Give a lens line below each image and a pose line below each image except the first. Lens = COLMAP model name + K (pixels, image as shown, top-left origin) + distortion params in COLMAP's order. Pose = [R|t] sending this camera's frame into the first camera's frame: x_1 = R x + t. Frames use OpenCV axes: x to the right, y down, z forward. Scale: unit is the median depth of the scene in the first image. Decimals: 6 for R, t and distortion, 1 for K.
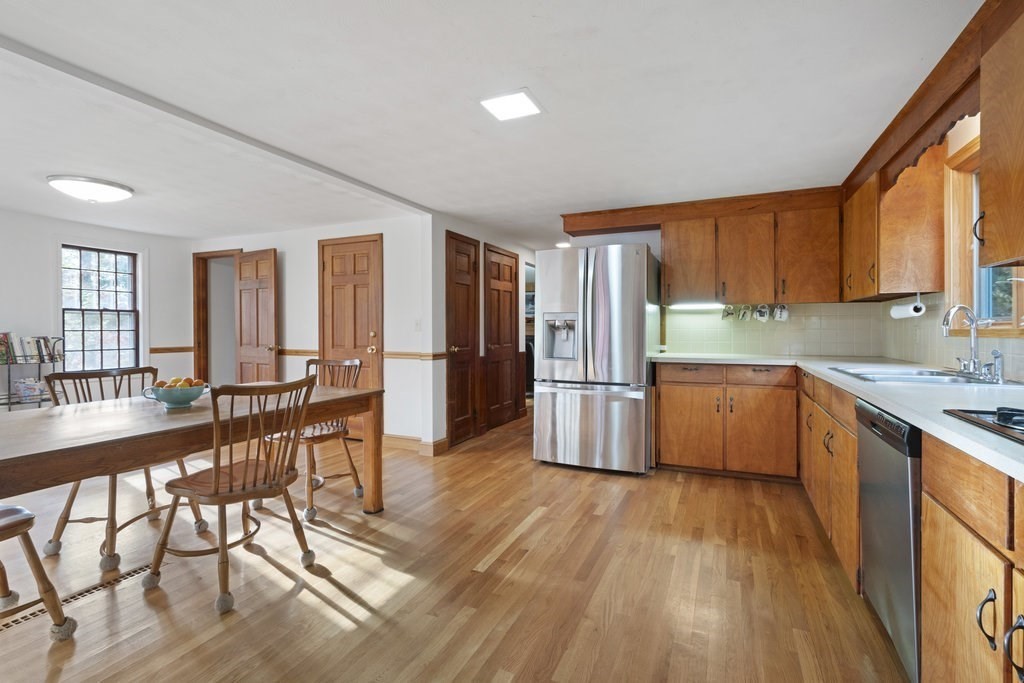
lens RADIAL K [[470.9, 0, 516.5], [0, 470.9, 330.3], [0, 0, 1]] dist [-0.000115, 0.000405]
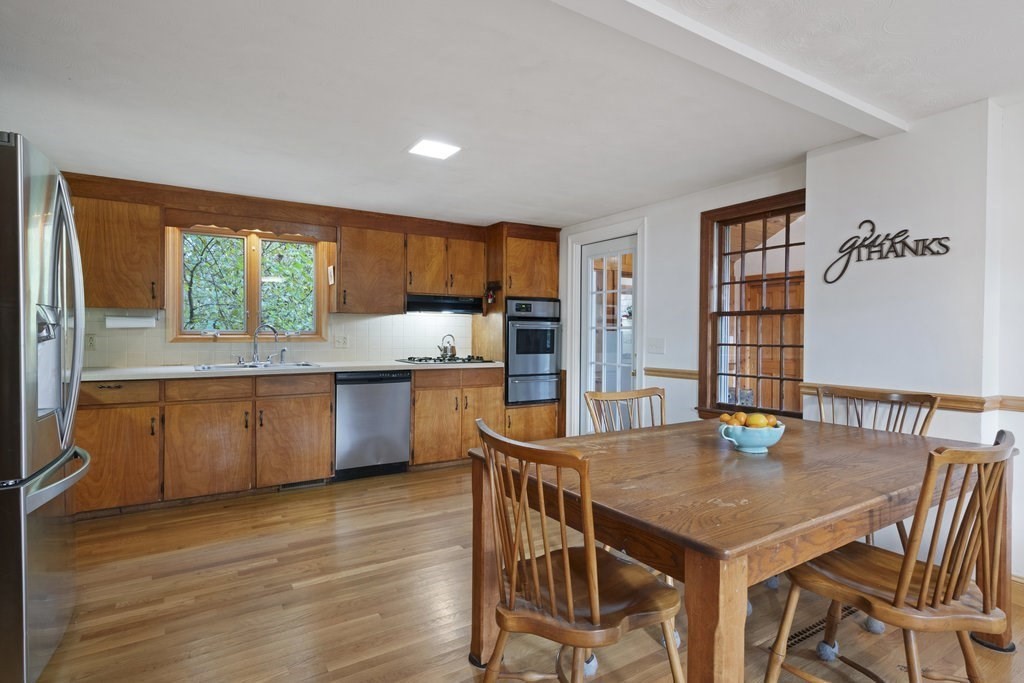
lens RADIAL K [[520.7, 0, 515.2], [0, 520.7, 334.6], [0, 0, 1]] dist [-0.010233, 0.000098]
pose [[-0.831314, -0.009397, 0.555723, -0.573673], [-0.006292, 0.999952, 0.007497, -0.020410], [-0.555767, 0.002736, -0.831334, 1.258402]]
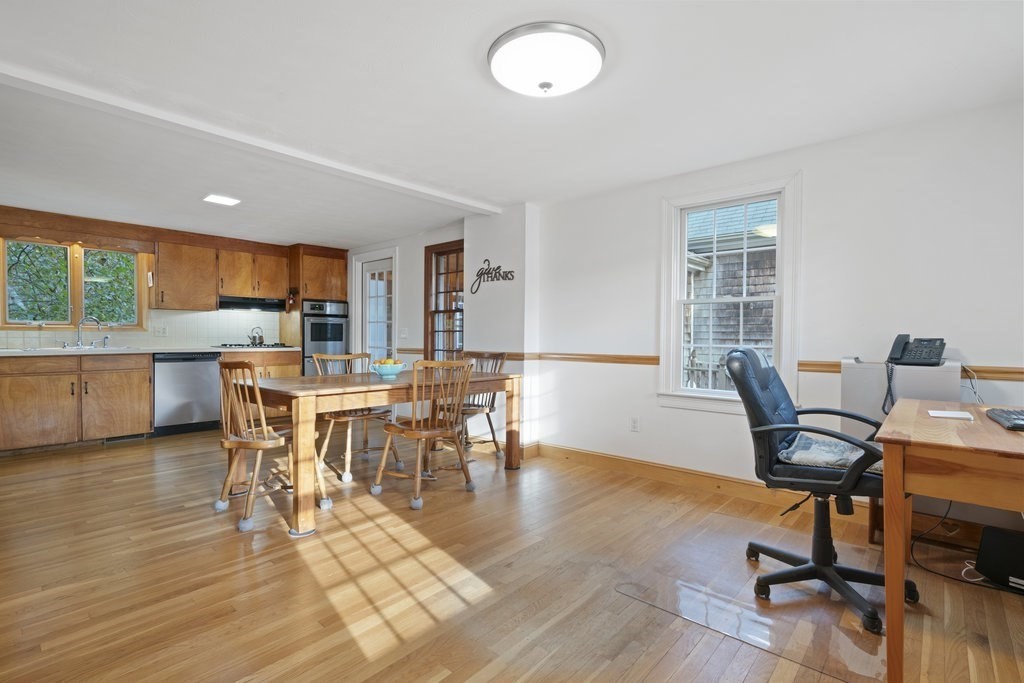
lens RADIAL K [[480.4, 0, 512.0], [0, 480.4, 341.5], [0, 0, 1]] dist [0.001713, -0.000038]
pose [[-0.951302, -0.009018, 0.308127, -1.035708], [-0.004778, 0.999883, 0.014512, 0.014084], [-0.308222, 0.012334, -0.951234, 1.538274]]
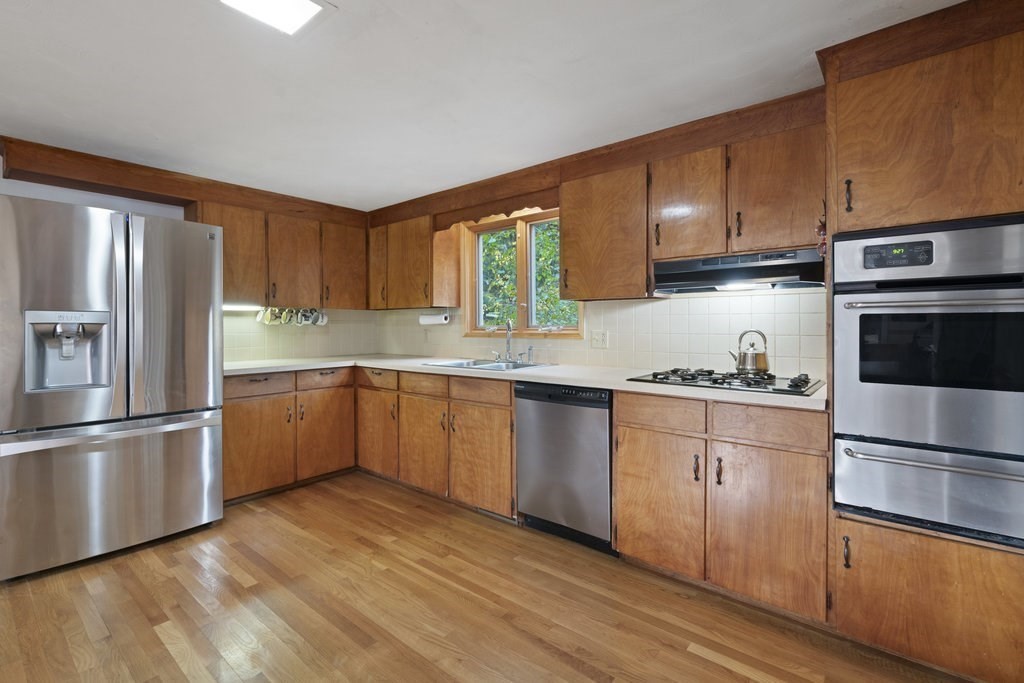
lens RADIAL K [[467.1, 0, 515.1], [0, 467.1, 325.5], [0, 0, 1]] dist [-0.003507, -0.000387]
pose [[0.271276, -0.001344, 0.962501, -0.353195], [0.006696, 0.999977, -0.000491, -0.016474], [-0.962478, 0.006578, 0.271279, 0.321009]]
